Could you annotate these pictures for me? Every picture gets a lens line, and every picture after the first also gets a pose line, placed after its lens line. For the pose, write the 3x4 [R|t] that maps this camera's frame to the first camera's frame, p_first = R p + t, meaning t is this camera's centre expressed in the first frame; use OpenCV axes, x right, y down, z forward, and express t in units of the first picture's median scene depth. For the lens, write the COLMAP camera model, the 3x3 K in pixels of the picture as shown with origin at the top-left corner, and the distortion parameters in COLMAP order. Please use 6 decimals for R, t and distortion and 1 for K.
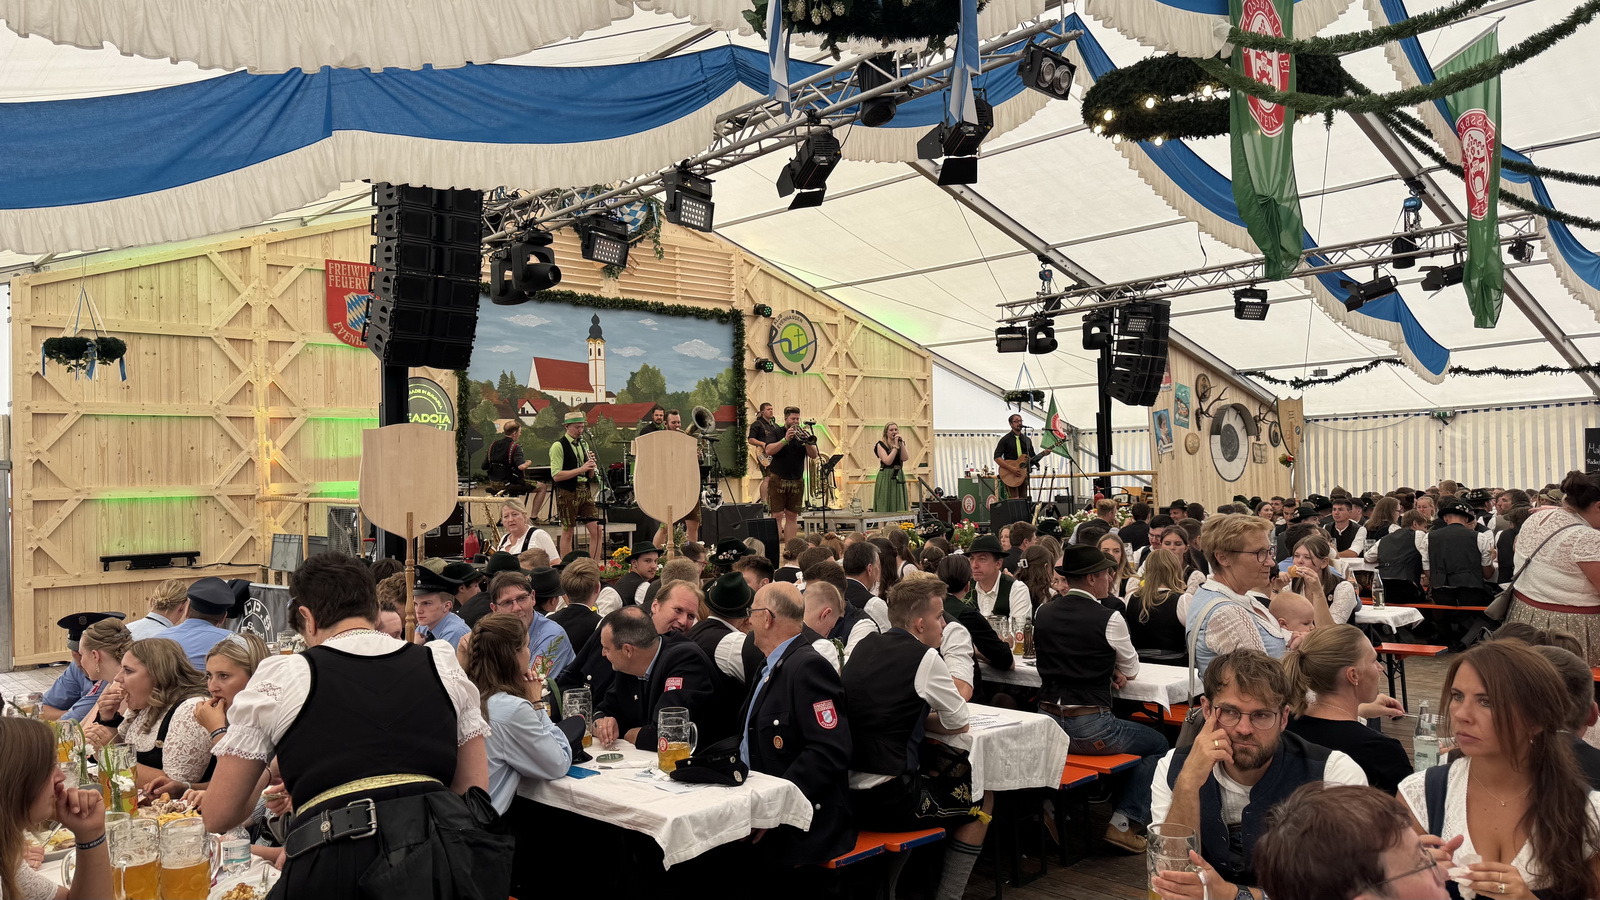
lens RADIAL K [[1081.8, 0, 768.7], [0, 1081.8, 453.8], [0, 0, 1]] dist [0.061696, -0.075466]
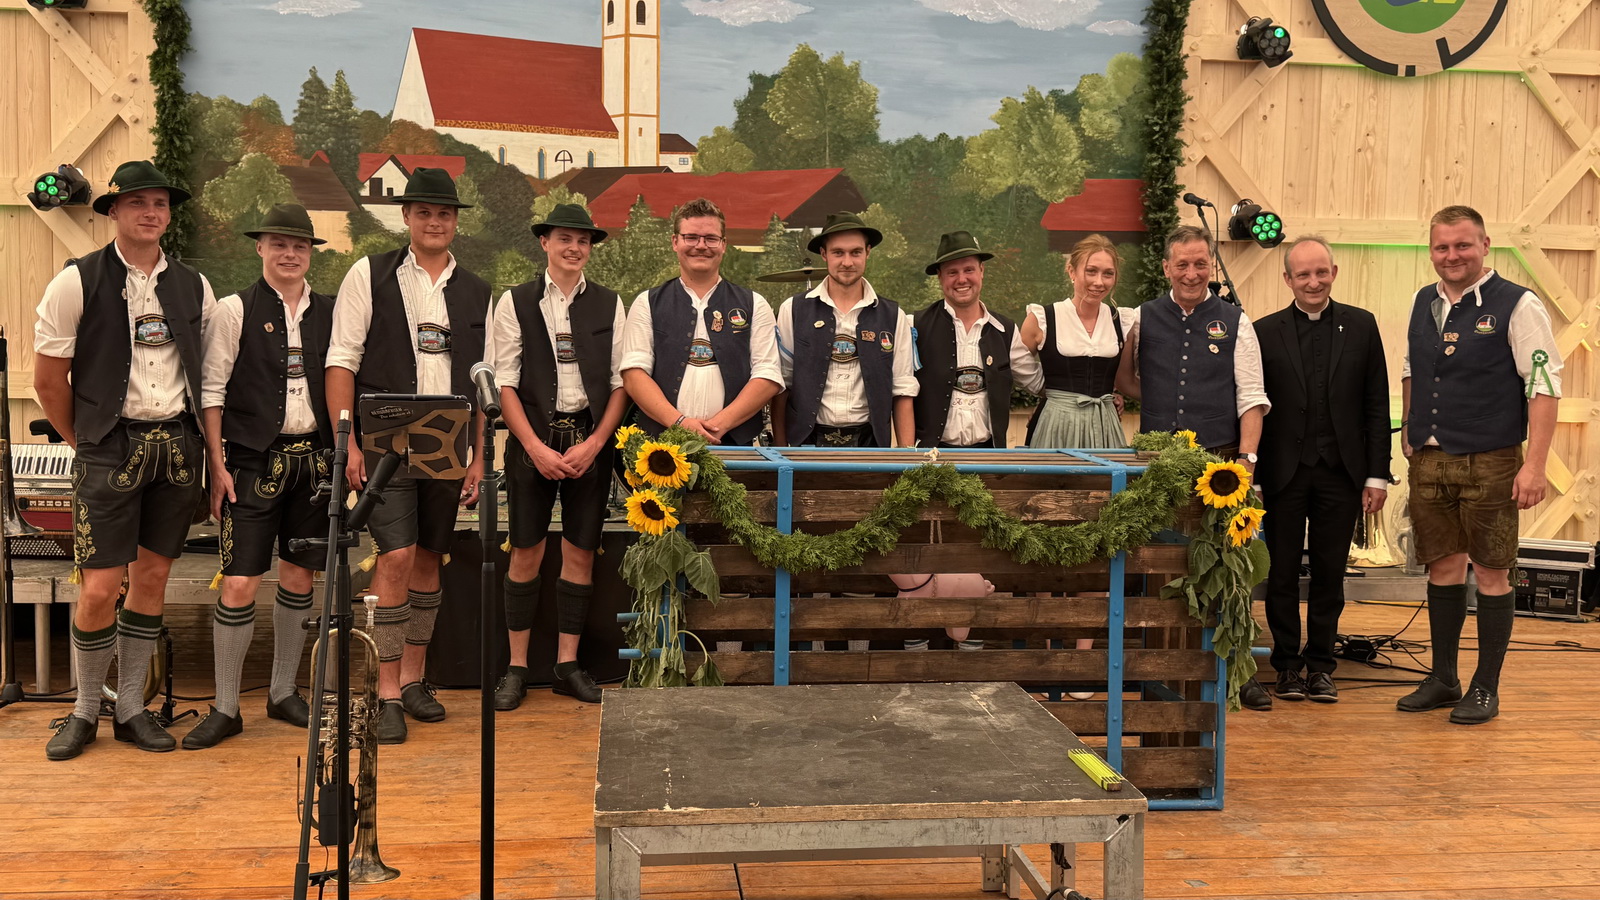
lens RADIAL K [[1617.3, 0, 788.5], [0, 1617.3, 453.5], [0, 0, 1]] dist [0.079933, 0.000000]
pose [[0.823854, 0.082651, -0.560743, 0.169310], [-0.030216, 0.994309, 0.102162, -0.012170], [0.565996, -0.067223, 0.821663, 0.609474]]
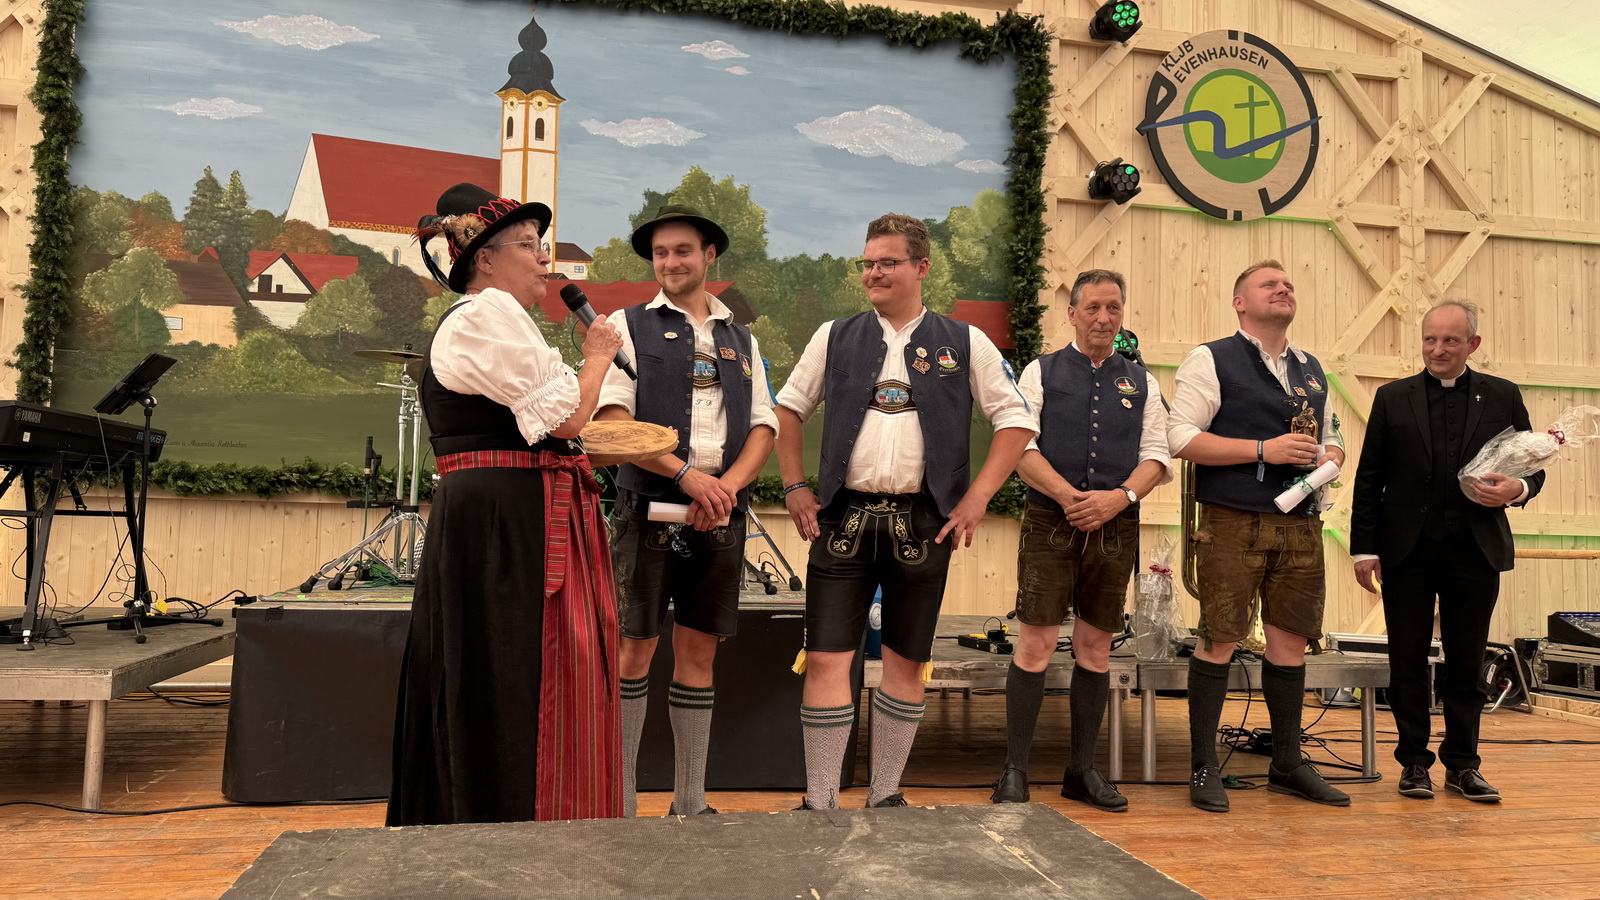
lens RADIAL K [[1081.8, 0, 803.8], [0, 1081.8, 451.6], [0, 0, 1]] dist [0.061696, -0.075466]
pose [[0.862782, 0.016300, -0.505314, 0.094498], [-0.038386, 0.998707, -0.033325, 0.017668], [0.504117, 0.048149, 0.862292, 0.746603]]
